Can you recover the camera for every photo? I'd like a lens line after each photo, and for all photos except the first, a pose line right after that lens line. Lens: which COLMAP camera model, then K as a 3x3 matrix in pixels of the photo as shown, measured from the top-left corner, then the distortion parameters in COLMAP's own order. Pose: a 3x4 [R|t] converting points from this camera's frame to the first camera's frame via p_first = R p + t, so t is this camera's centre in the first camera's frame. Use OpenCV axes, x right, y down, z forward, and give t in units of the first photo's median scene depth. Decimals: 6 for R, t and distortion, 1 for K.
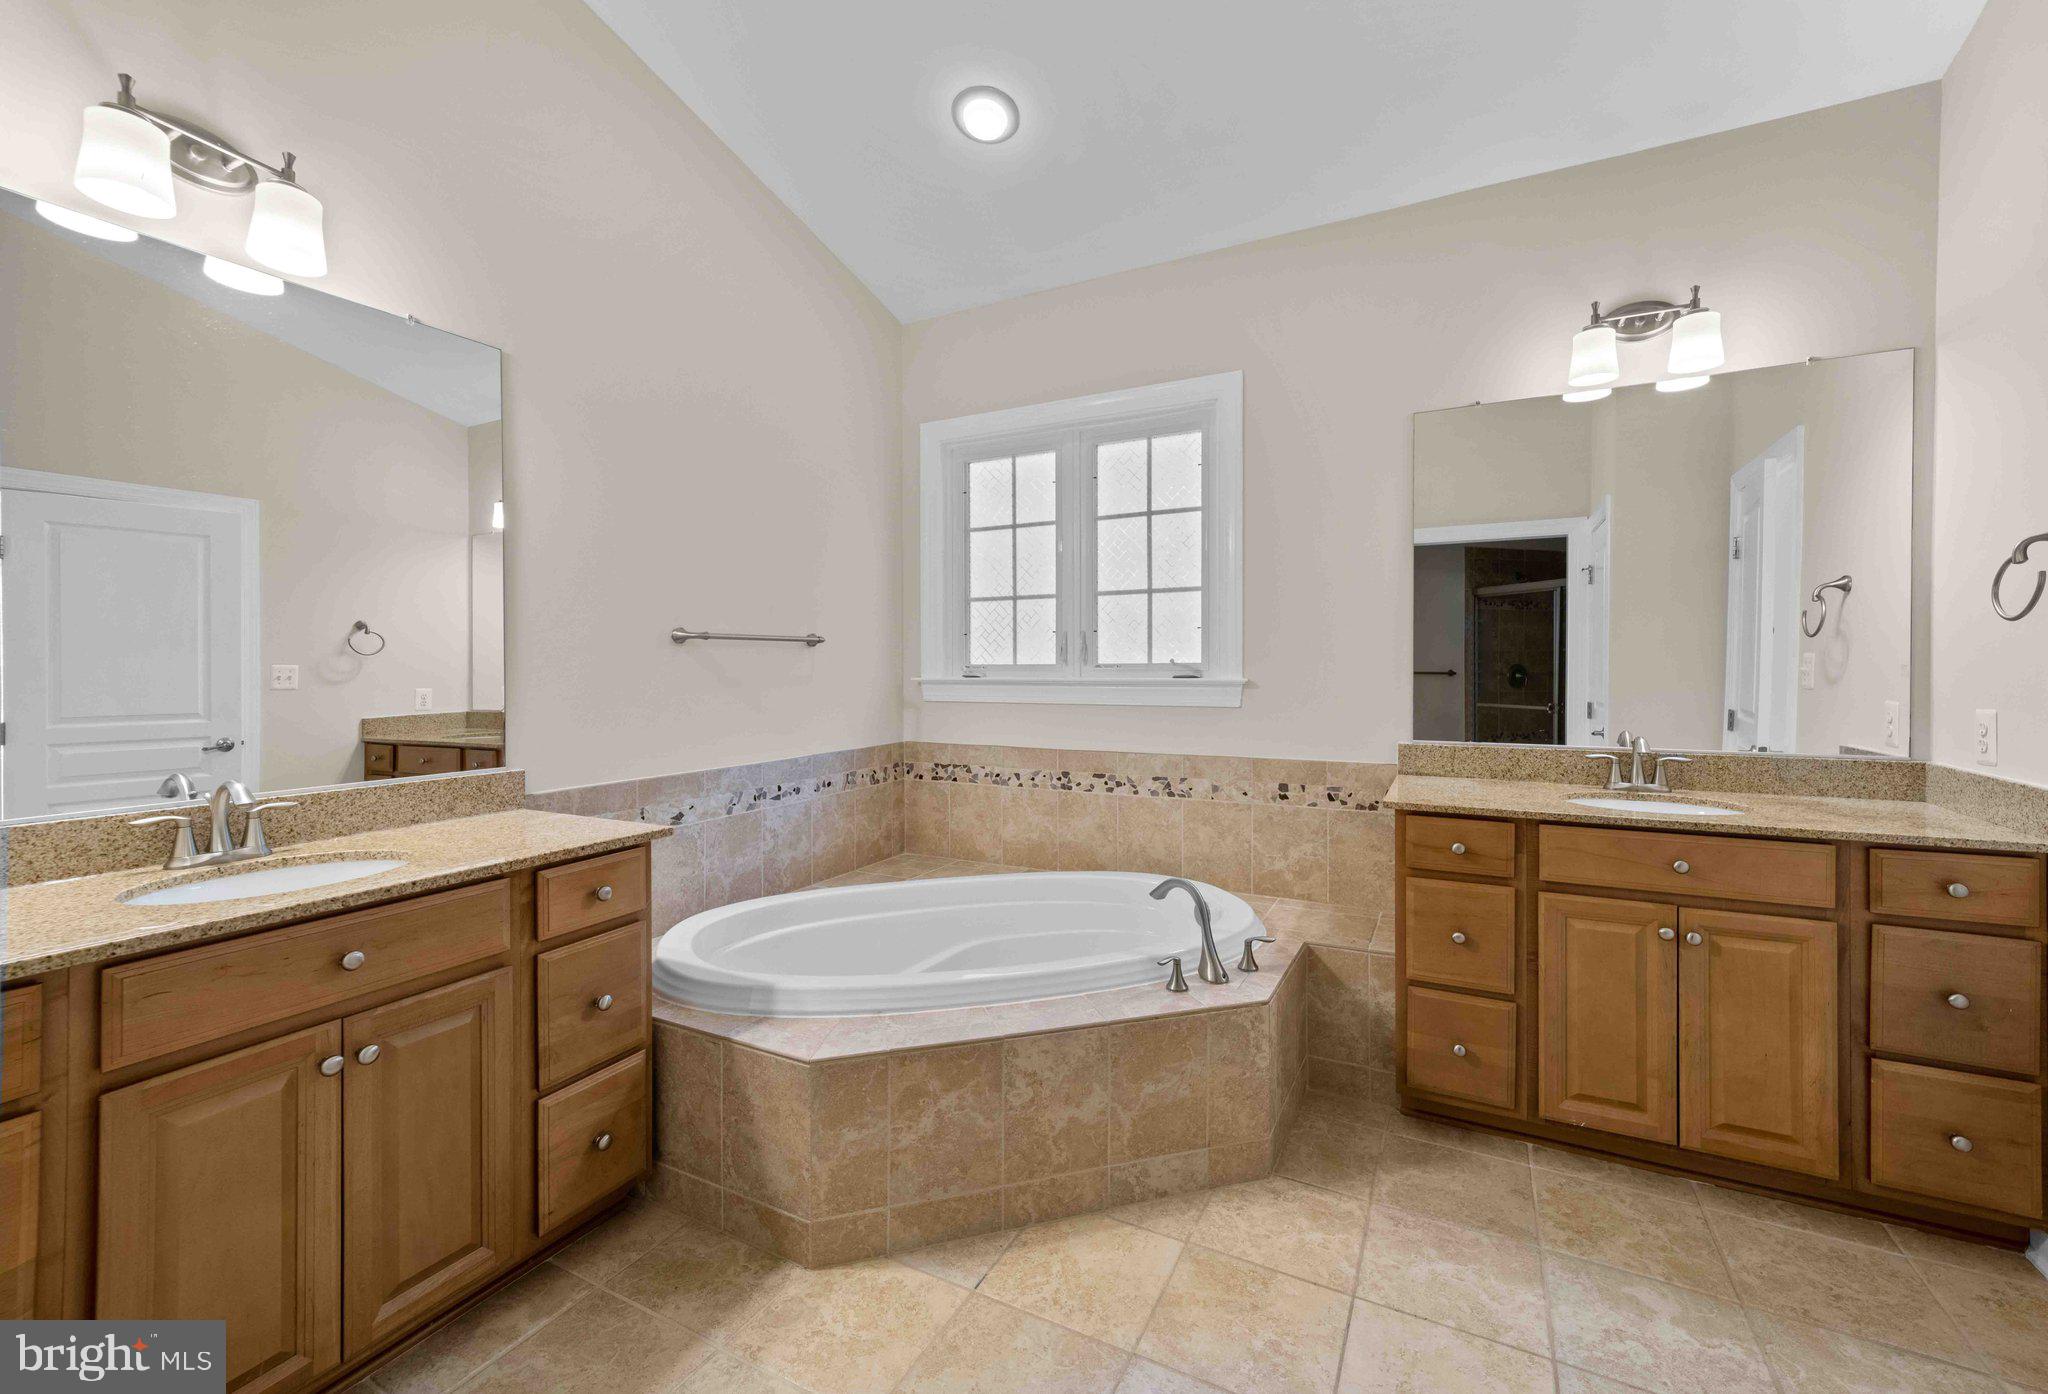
lens RADIAL K [[817.9, 0, 1021.8], [0, 817.9, 678.4], [0, 0, 1]] dist [0.006709, -0.000366]
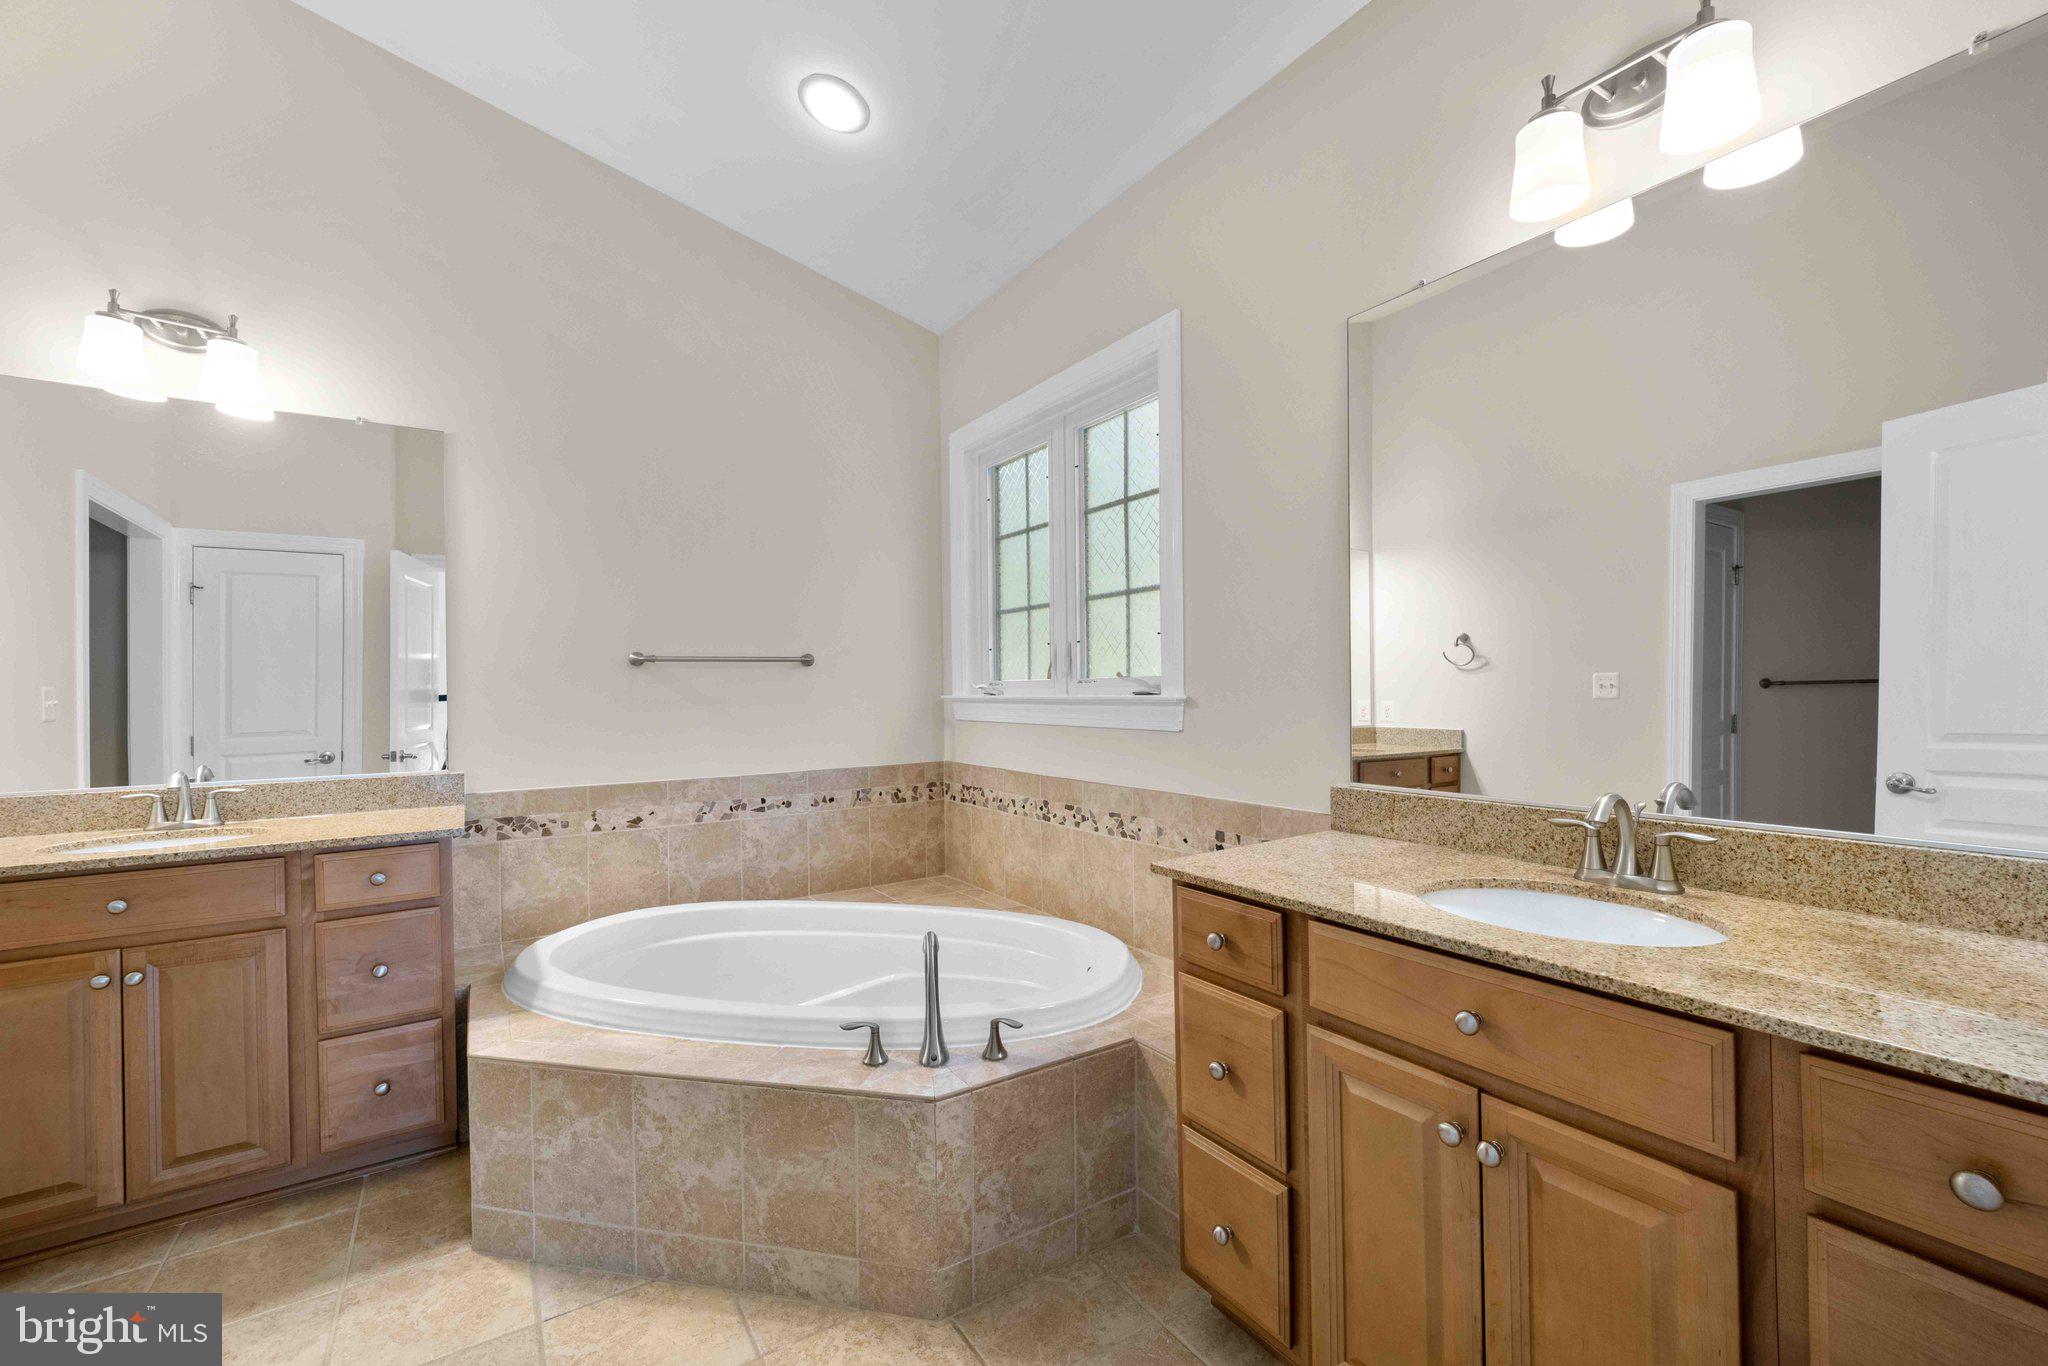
lens RADIAL K [[824.6, 0, 1024.7], [0, 824.6, 693.1], [0, 0, 1]] dist [0.003302, -0.000405]
pose [[0.883889, -0.004861, -0.467672, 0.739788], [0.003219, 0.999986, -0.004311, 0.001448], [0.467686, 0.002305, 0.883891, 0.321251]]
